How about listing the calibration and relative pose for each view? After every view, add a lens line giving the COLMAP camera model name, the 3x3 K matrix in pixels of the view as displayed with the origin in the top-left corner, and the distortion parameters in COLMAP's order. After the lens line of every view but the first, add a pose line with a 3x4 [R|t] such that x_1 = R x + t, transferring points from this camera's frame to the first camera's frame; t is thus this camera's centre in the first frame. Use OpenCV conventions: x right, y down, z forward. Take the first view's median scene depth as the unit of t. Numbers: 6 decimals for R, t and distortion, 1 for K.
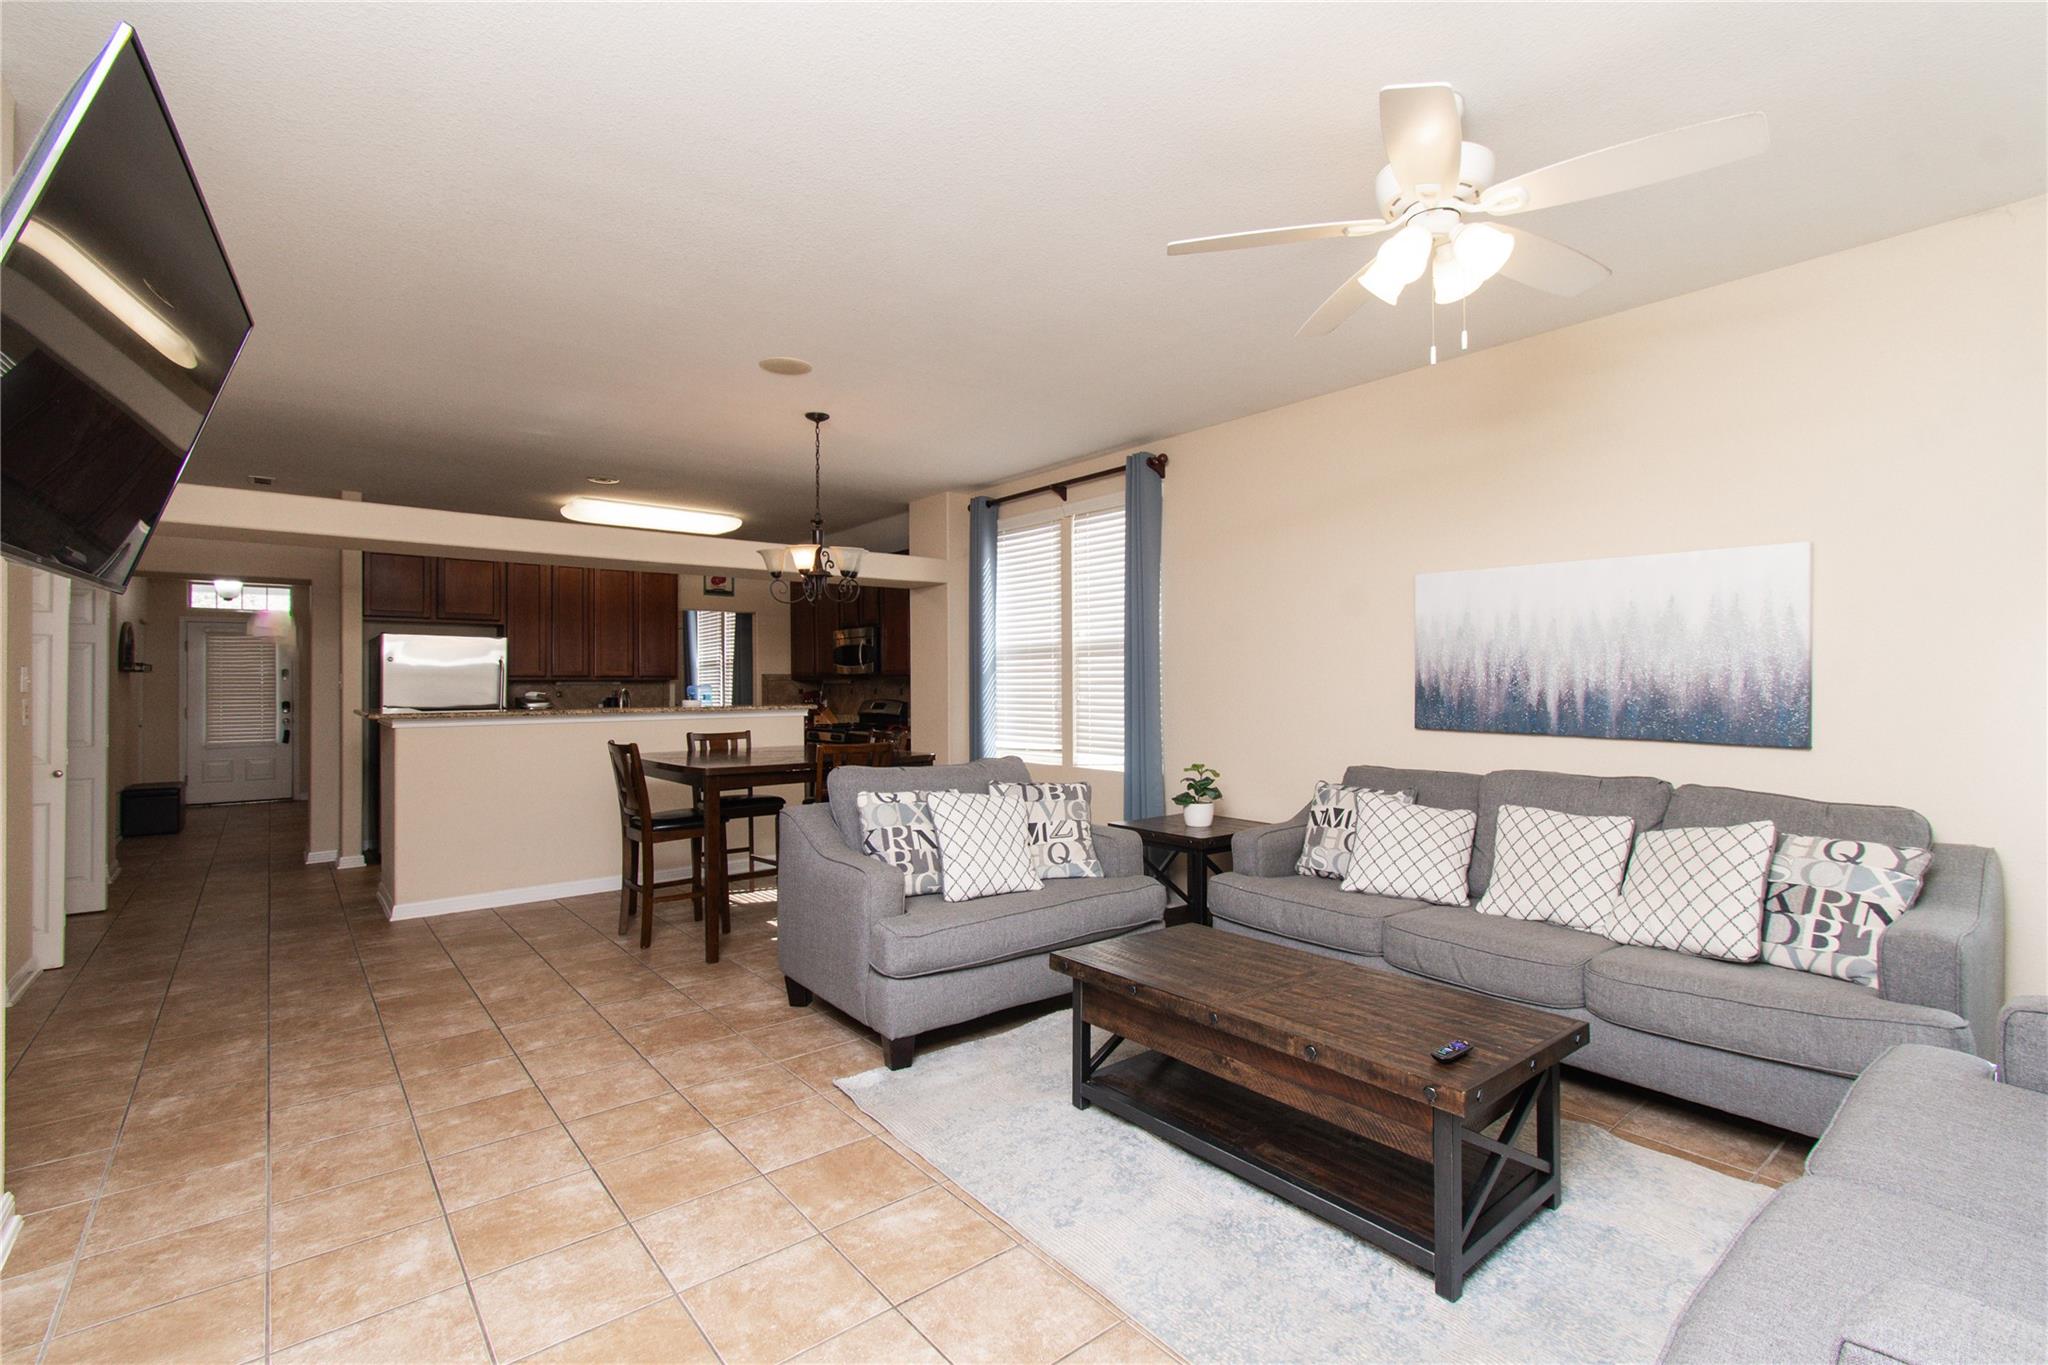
lens RADIAL K [[908.4, 0, 1013.2], [0, 908.4, 669.0], [0, 0, 1]] dist [0.001356, -0.000782]
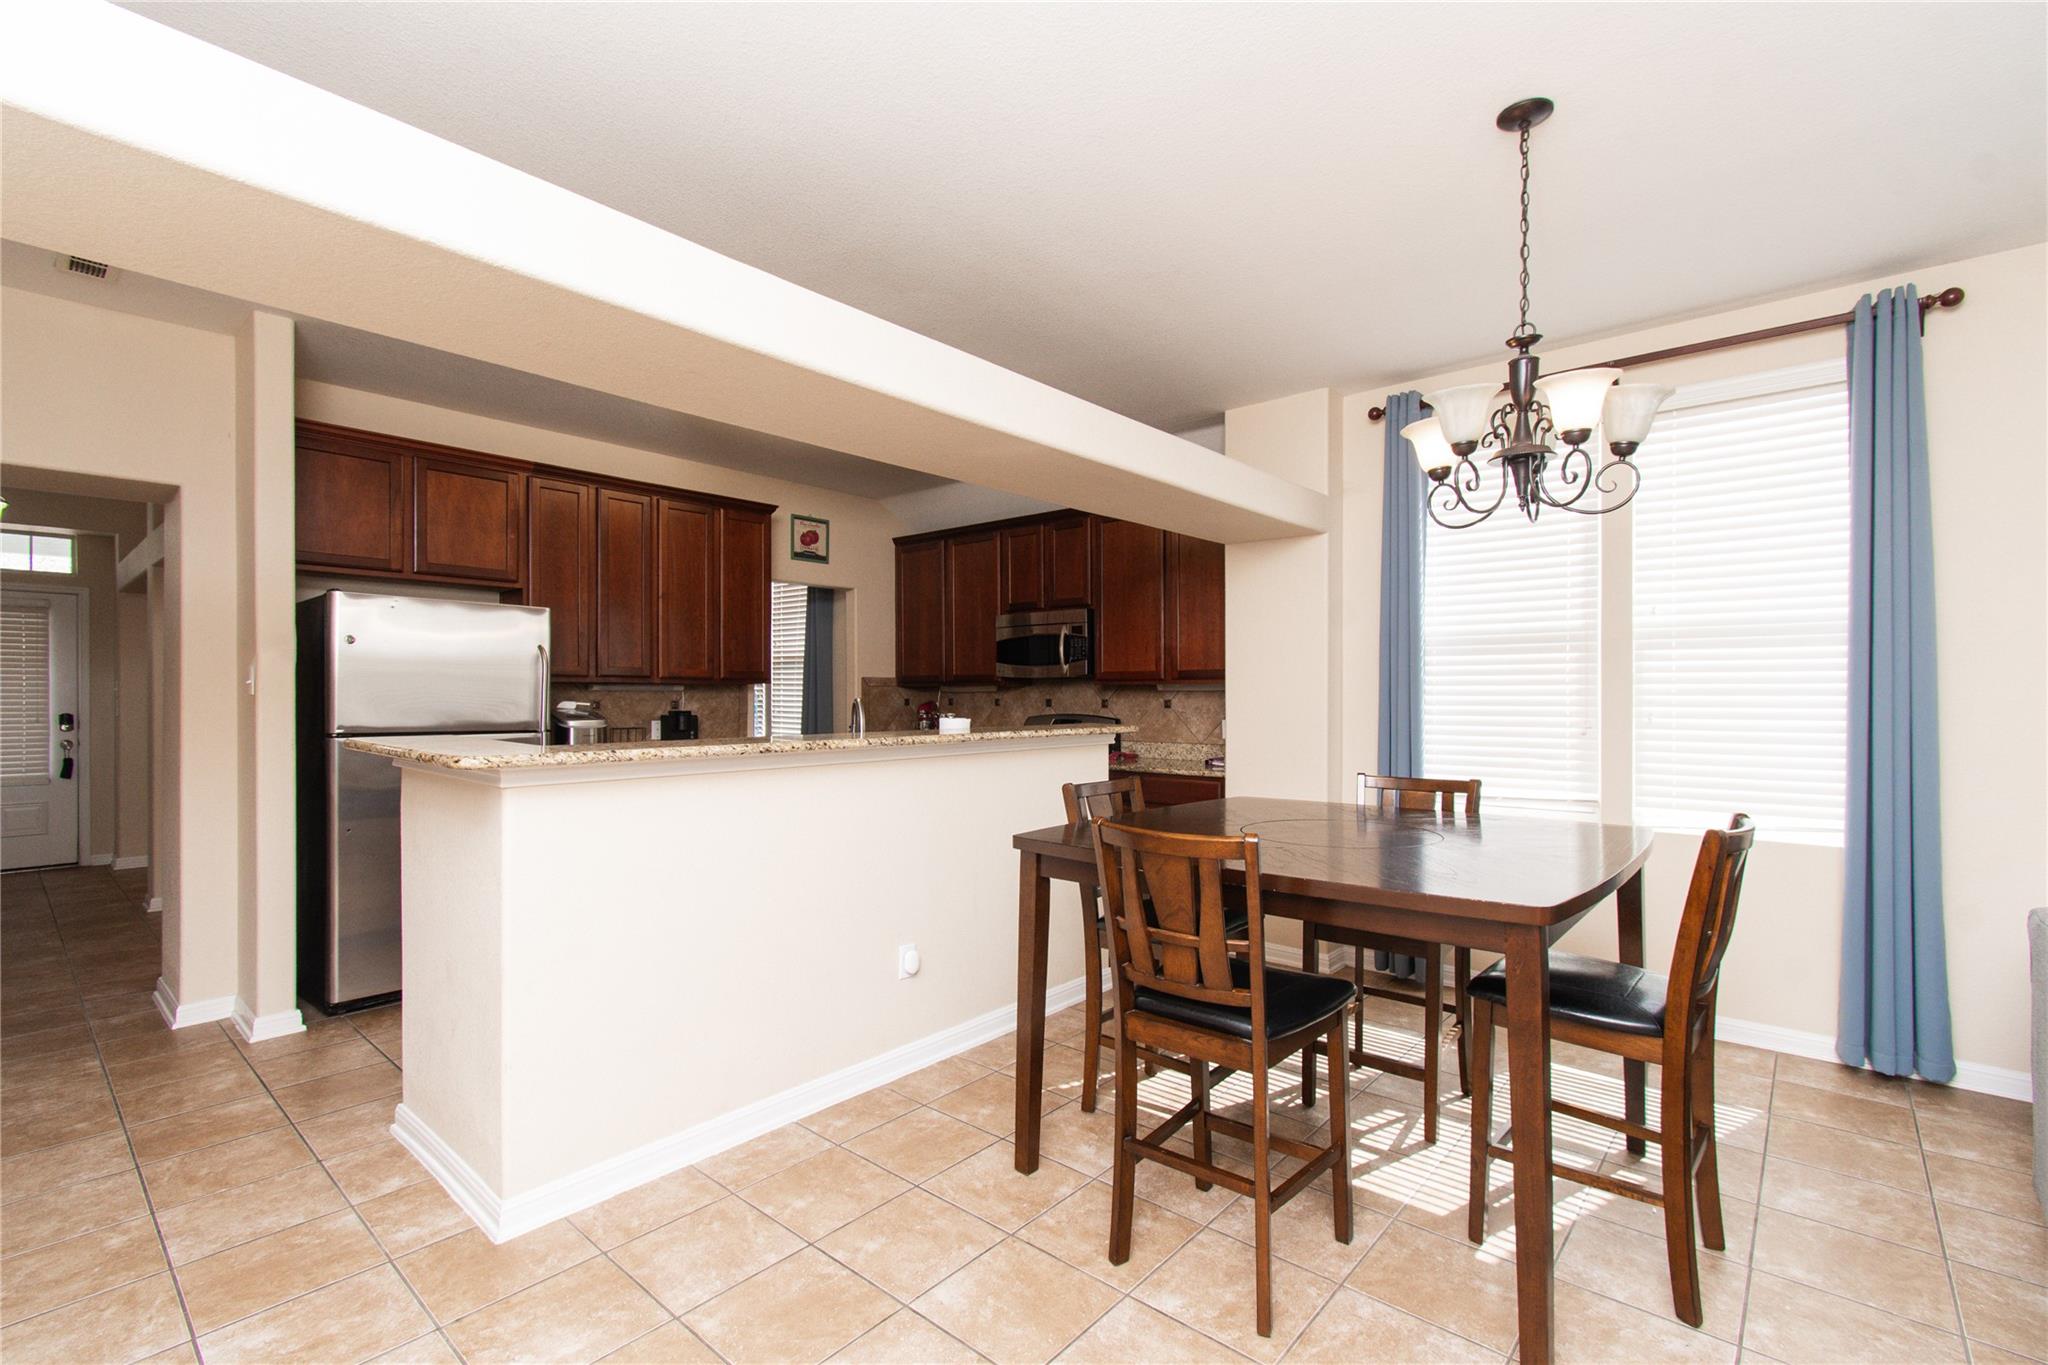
lens RADIAL K [[908.4, 0, 1017.3], [0, 908.4, 693.6], [0, 0, 1]] dist [0.001356, -0.000782]
pose [[0.986582, 0.004925, 0.163193, -0.356061], [-0.007674, 0.999839, 0.016220, 0.008070], [-0.163087, -0.017255, 0.986461, 0.377068]]
